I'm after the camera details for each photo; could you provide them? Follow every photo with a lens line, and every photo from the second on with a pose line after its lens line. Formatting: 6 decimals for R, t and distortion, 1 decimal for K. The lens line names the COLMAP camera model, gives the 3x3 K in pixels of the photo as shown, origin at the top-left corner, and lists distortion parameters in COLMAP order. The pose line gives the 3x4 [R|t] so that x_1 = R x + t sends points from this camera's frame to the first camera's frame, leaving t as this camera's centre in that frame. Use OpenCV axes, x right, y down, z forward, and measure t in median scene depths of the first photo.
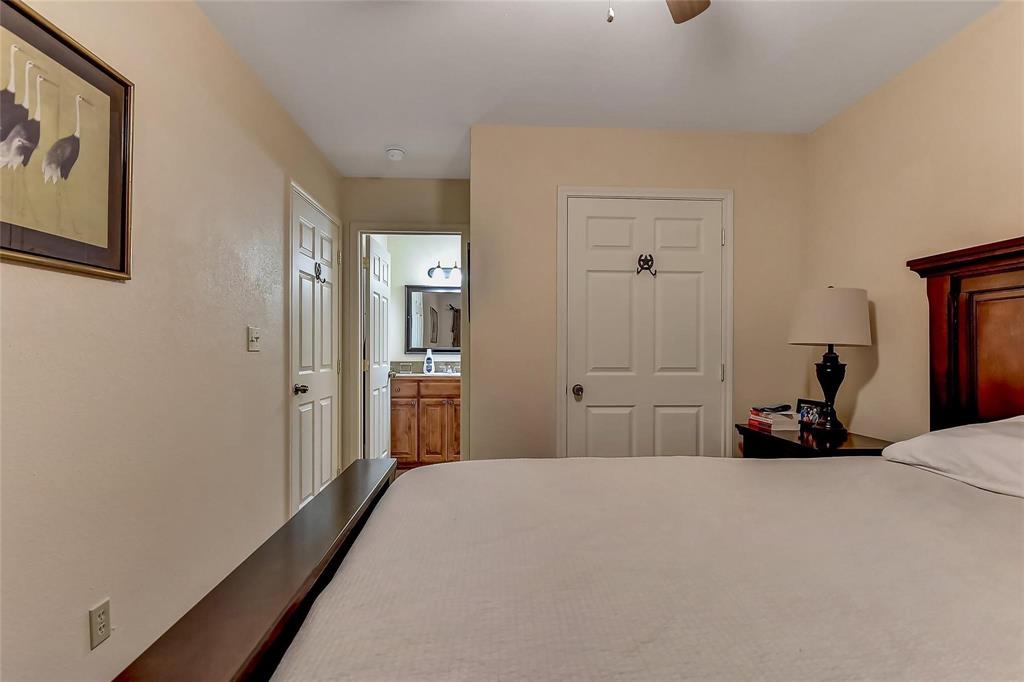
lens RADIAL K [[504.9, 0, 512.0], [0, 504.9, 342.8], [0, 0, 1]] dist [-0.005481, -0.001023]
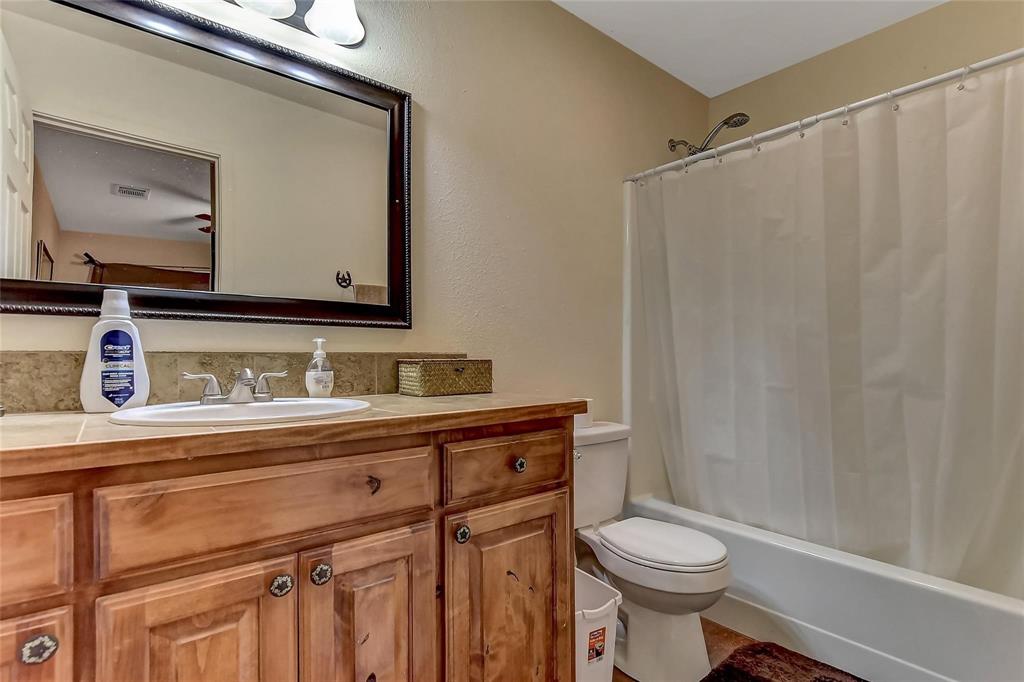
lens RADIAL K [[504.9, 0, 512.2], [0, 504.9, 348.1], [0, 0, 1]] dist [-0.005481, -0.001023]
pose [[0.811448, -0.008304, 0.584365, -0.168928], [0.001450, 0.999925, 0.012196, 0.036805], [-0.584422, -0.009049, 0.811399, 0.812242]]
